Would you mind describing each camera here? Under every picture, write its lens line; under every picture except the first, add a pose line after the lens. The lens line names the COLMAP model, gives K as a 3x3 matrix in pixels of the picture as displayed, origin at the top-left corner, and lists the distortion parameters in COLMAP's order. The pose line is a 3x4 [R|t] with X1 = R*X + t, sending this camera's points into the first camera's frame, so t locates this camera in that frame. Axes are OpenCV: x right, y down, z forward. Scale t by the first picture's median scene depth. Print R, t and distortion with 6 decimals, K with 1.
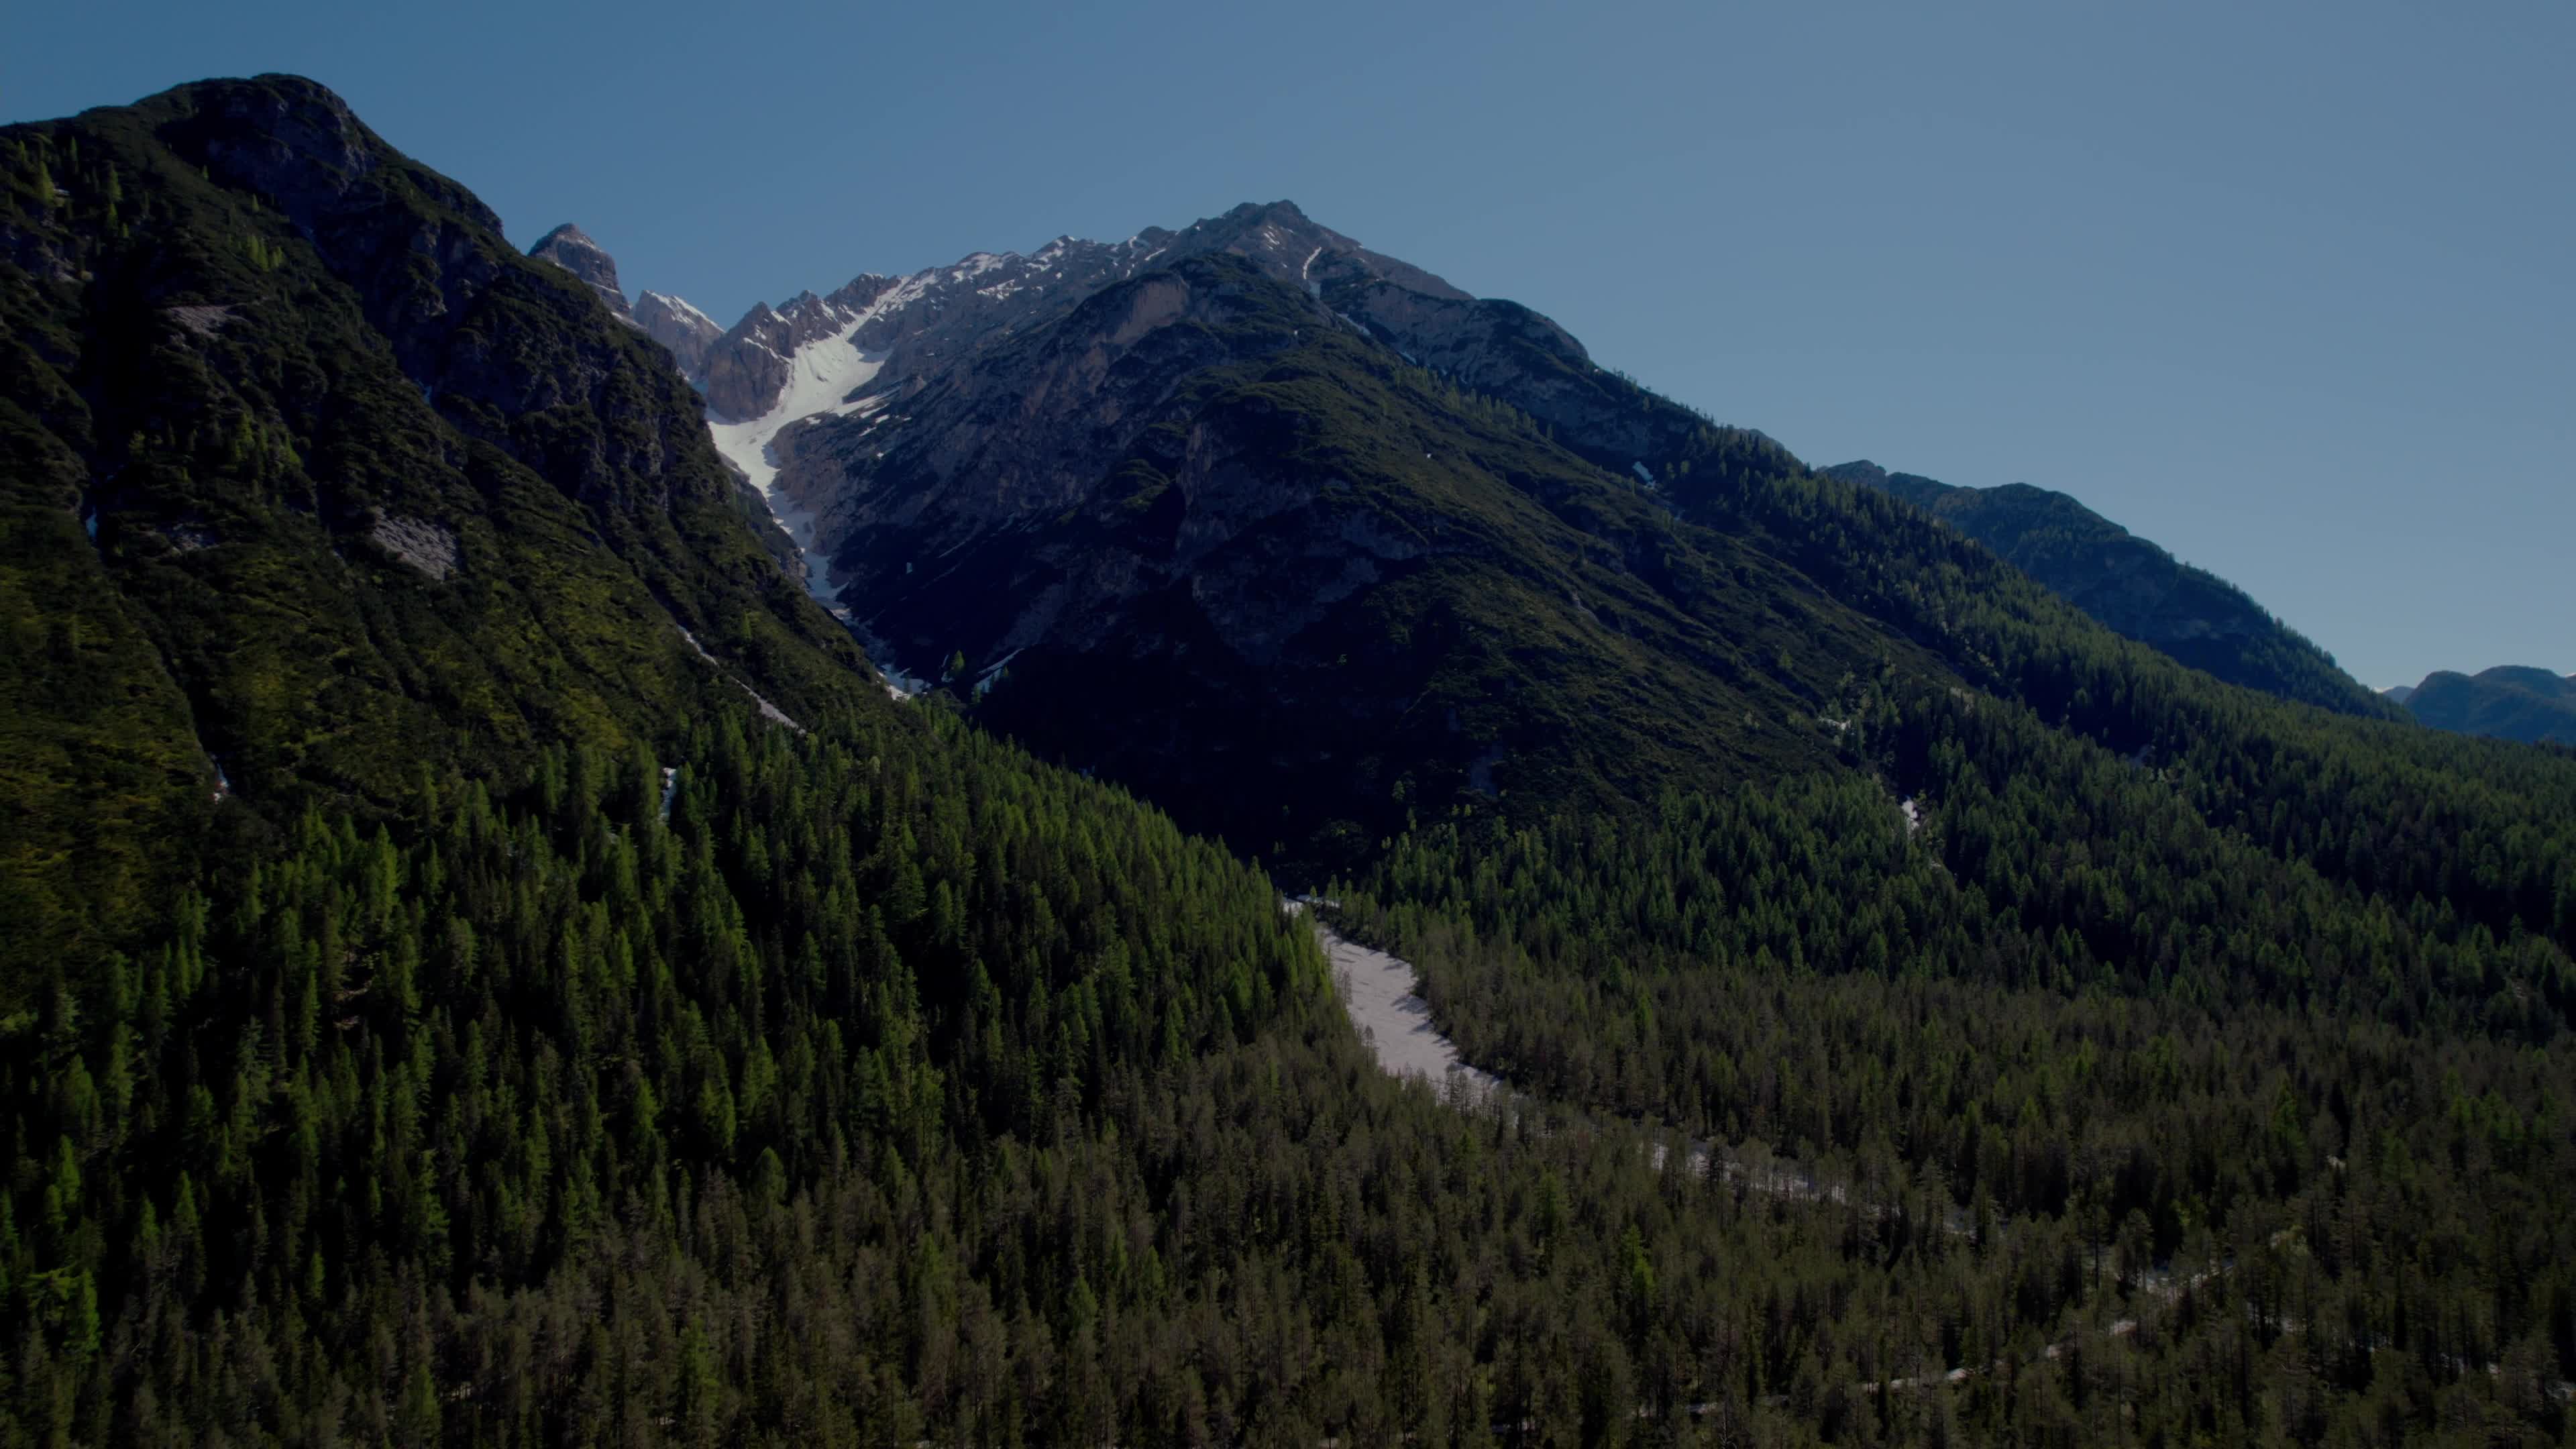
lens RADIAL K [[1669.2, 0, 1302.7], [0, 1669.2, 740.9], [0, 0, 1]] dist [-0.074620, 0.077810]
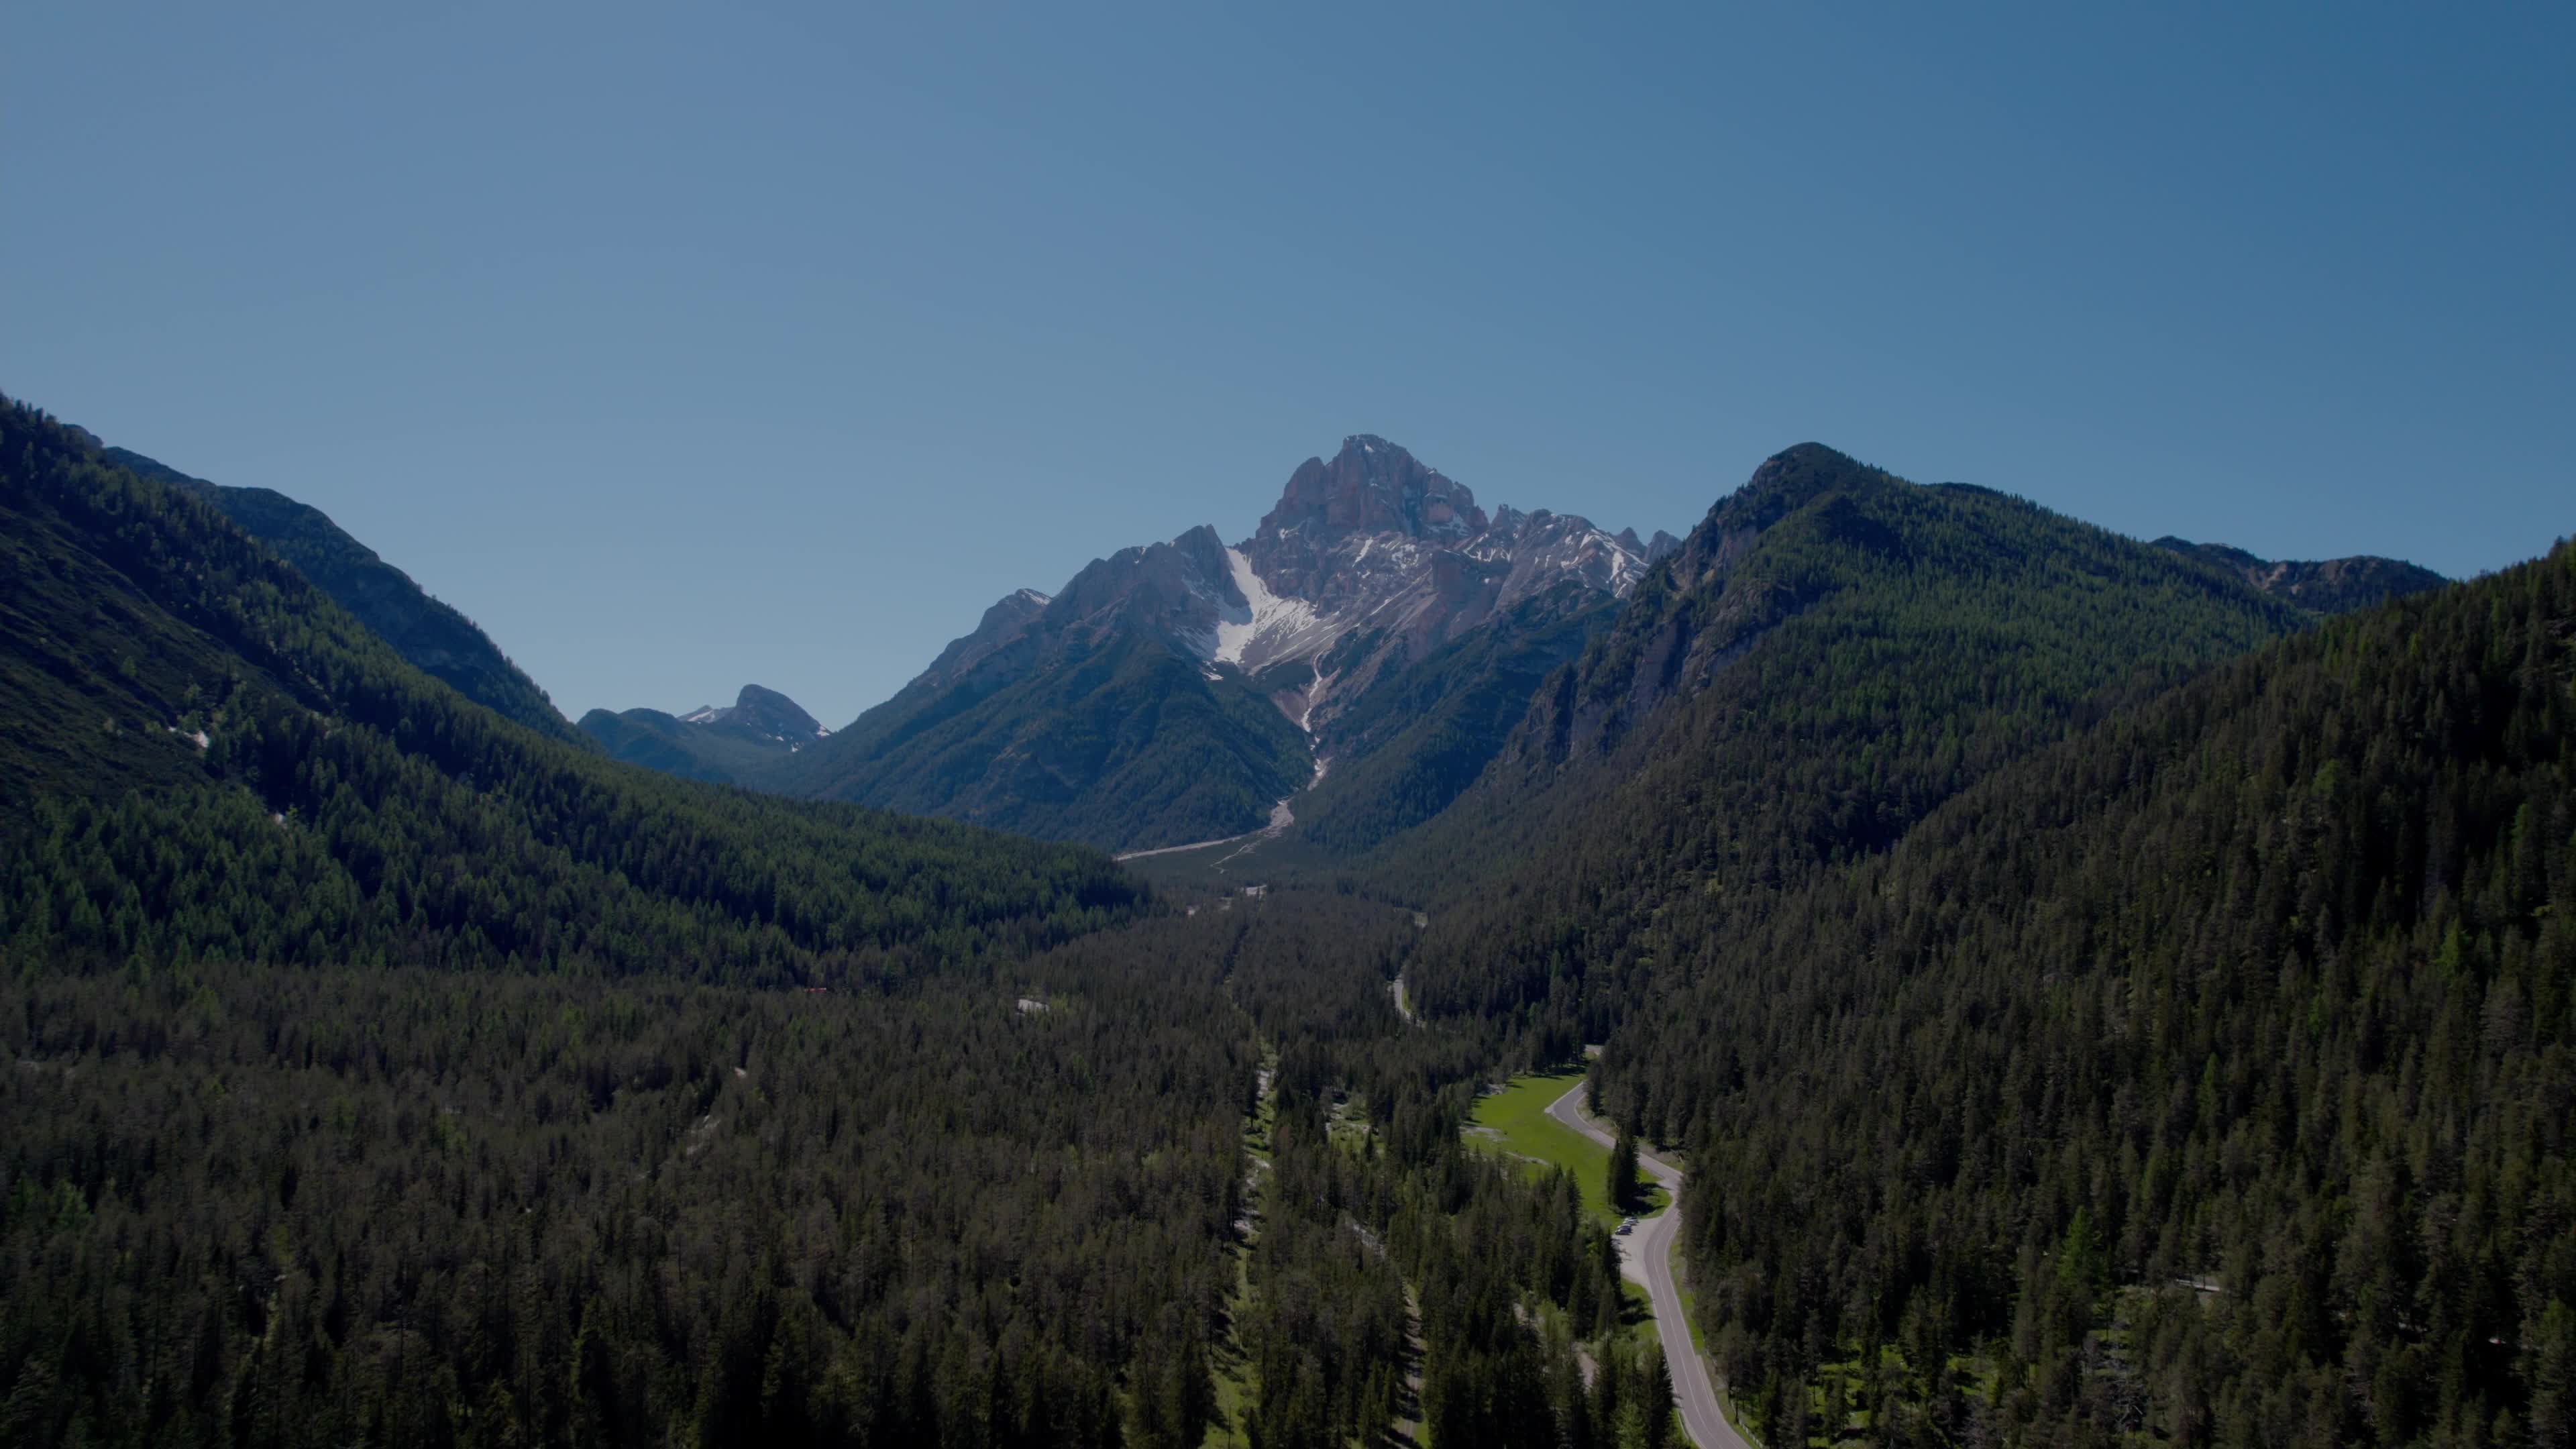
lens RADIAL K [[1669.2, 0, 1302.7], [0, 1669.2, 740.9], [0, 0, 1]] dist [-0.074620, 0.077810]
pose [[0.513142, 0.073493, 0.855152, -0.202741], [-0.068493, 0.996656, -0.044554, -0.009184], [-0.855567, -0.035709, 0.516460, -0.124470]]
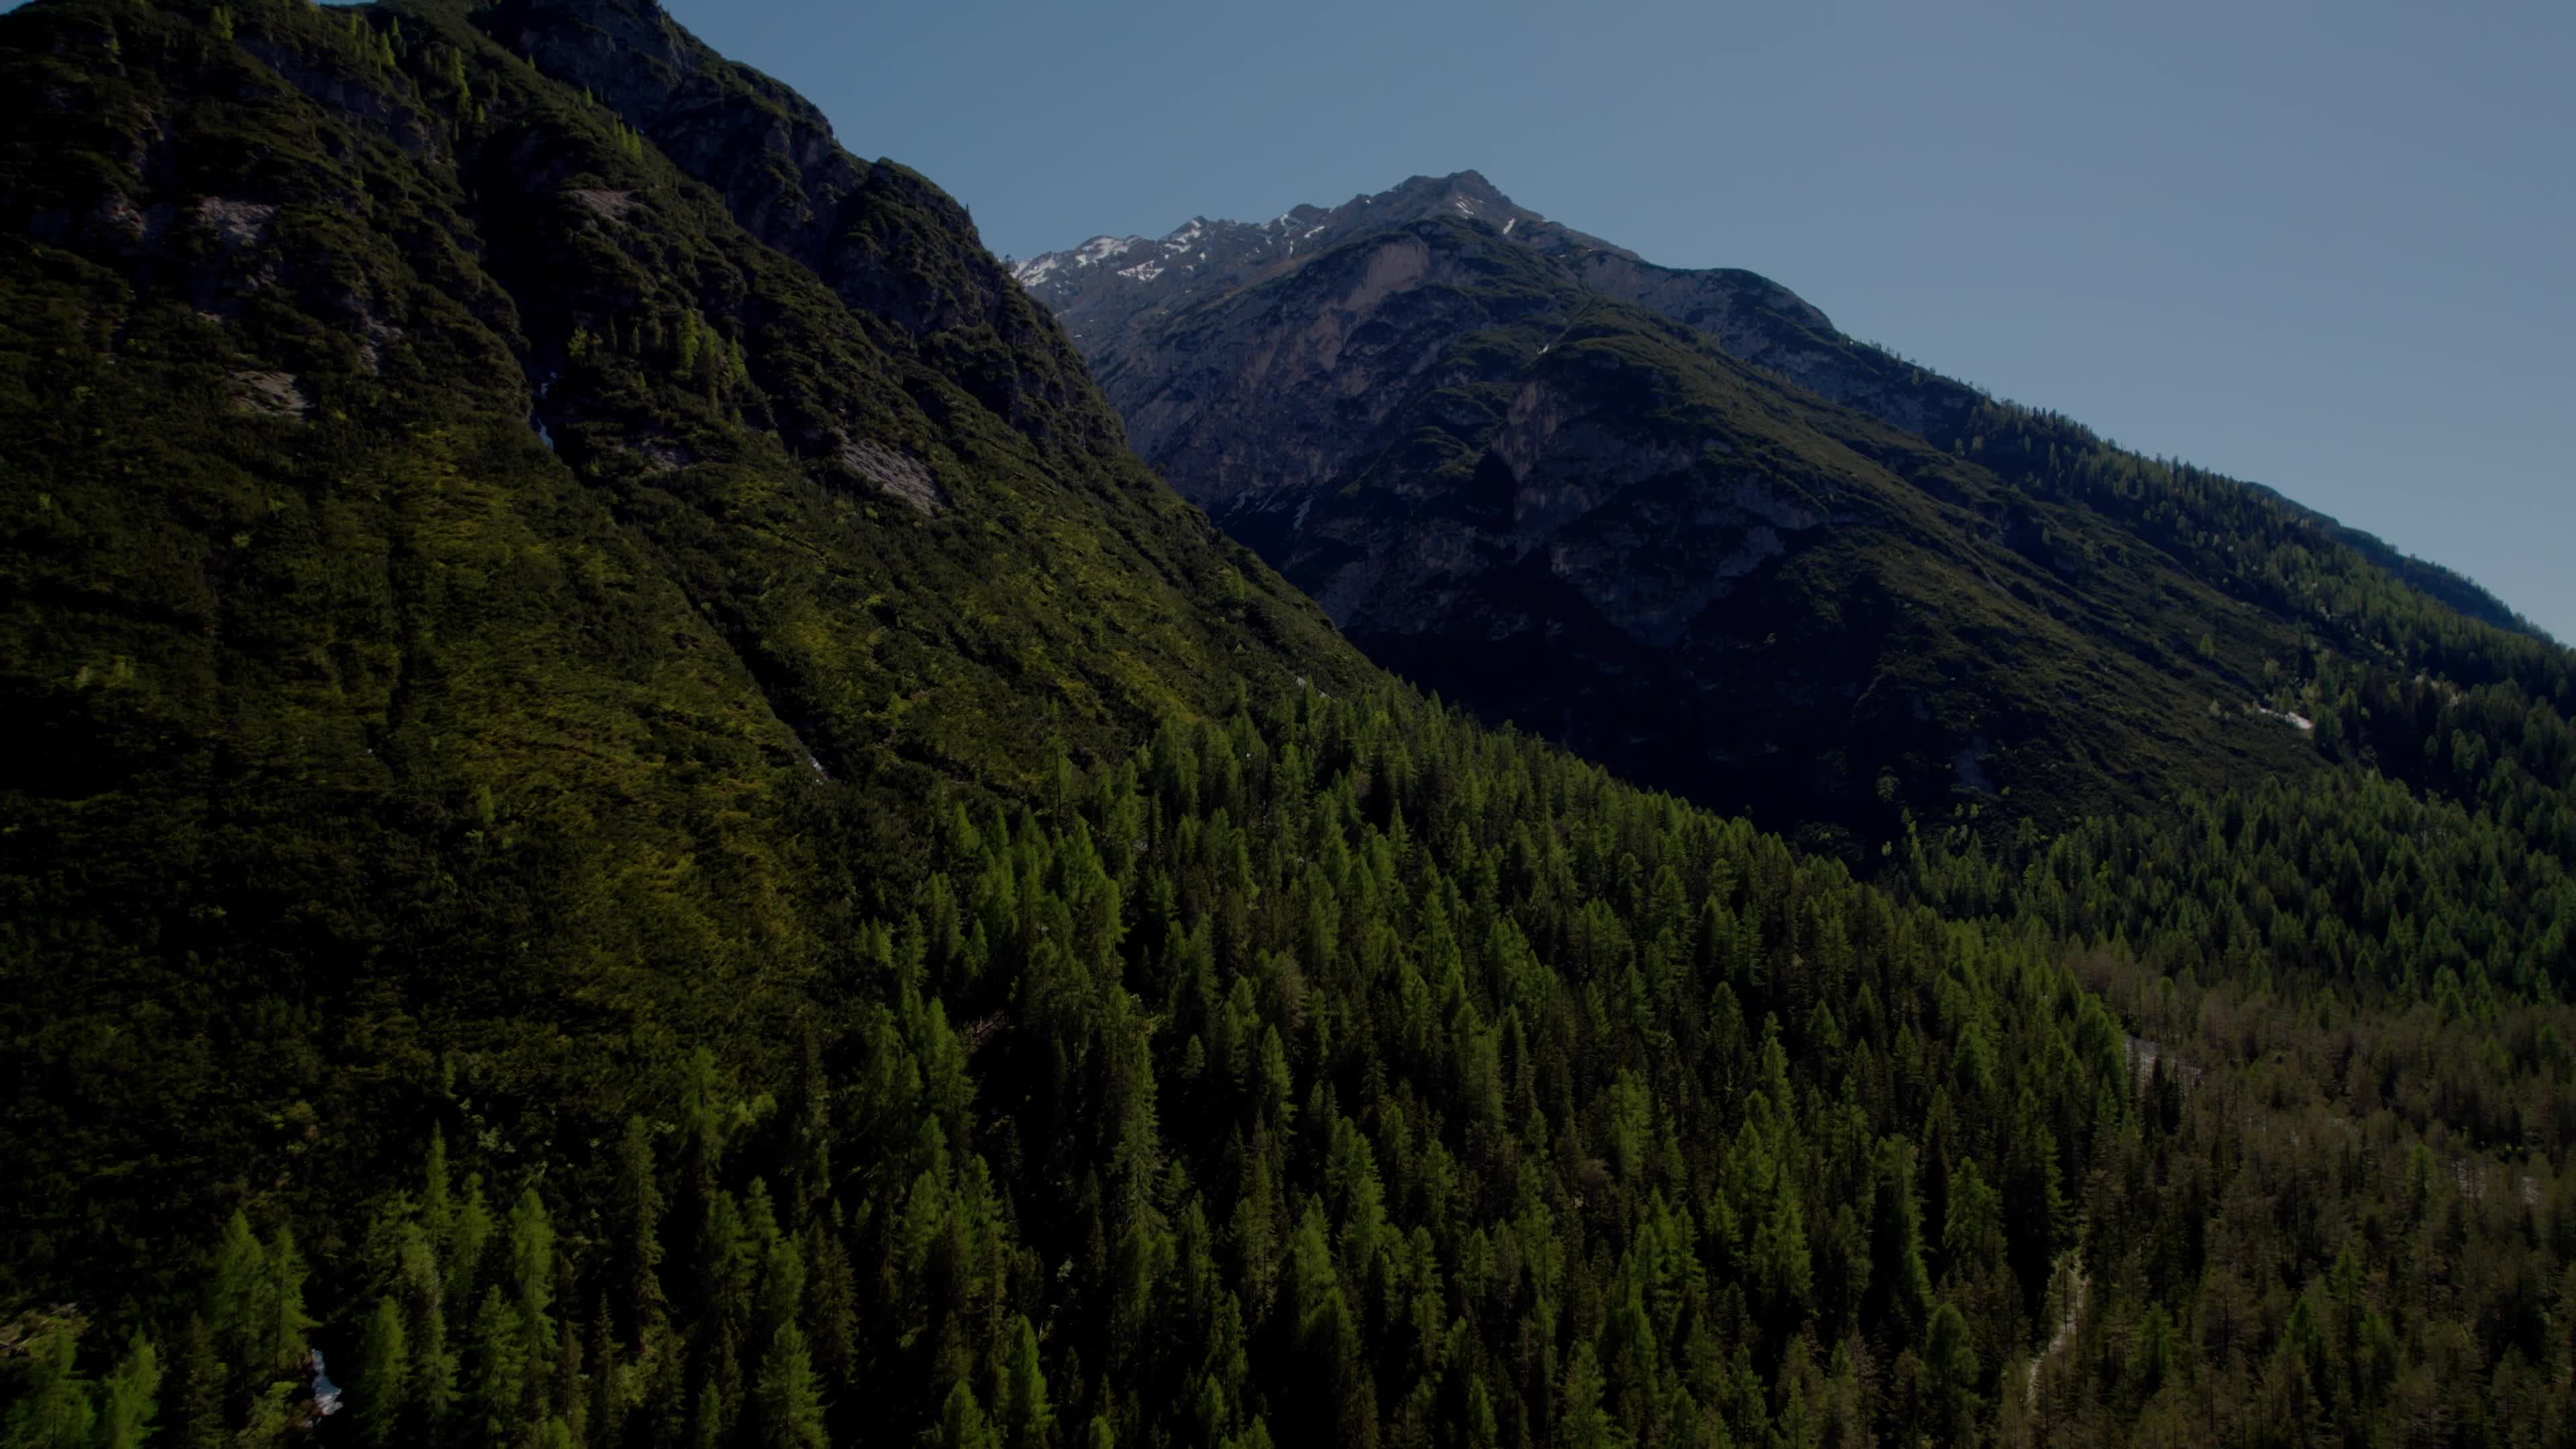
lens RADIAL K [[1669.2, 0, 1302.7], [0, 1669.2, 740.9], [0, 0, 1]] dist [-0.074620, 0.077810]
pose [[0.999931, 0.001455, -0.011637, -0.201210], [-0.001512, 0.999987, -0.004901, 0.008661], [0.011630, 0.004918, 0.999920, 0.119380]]
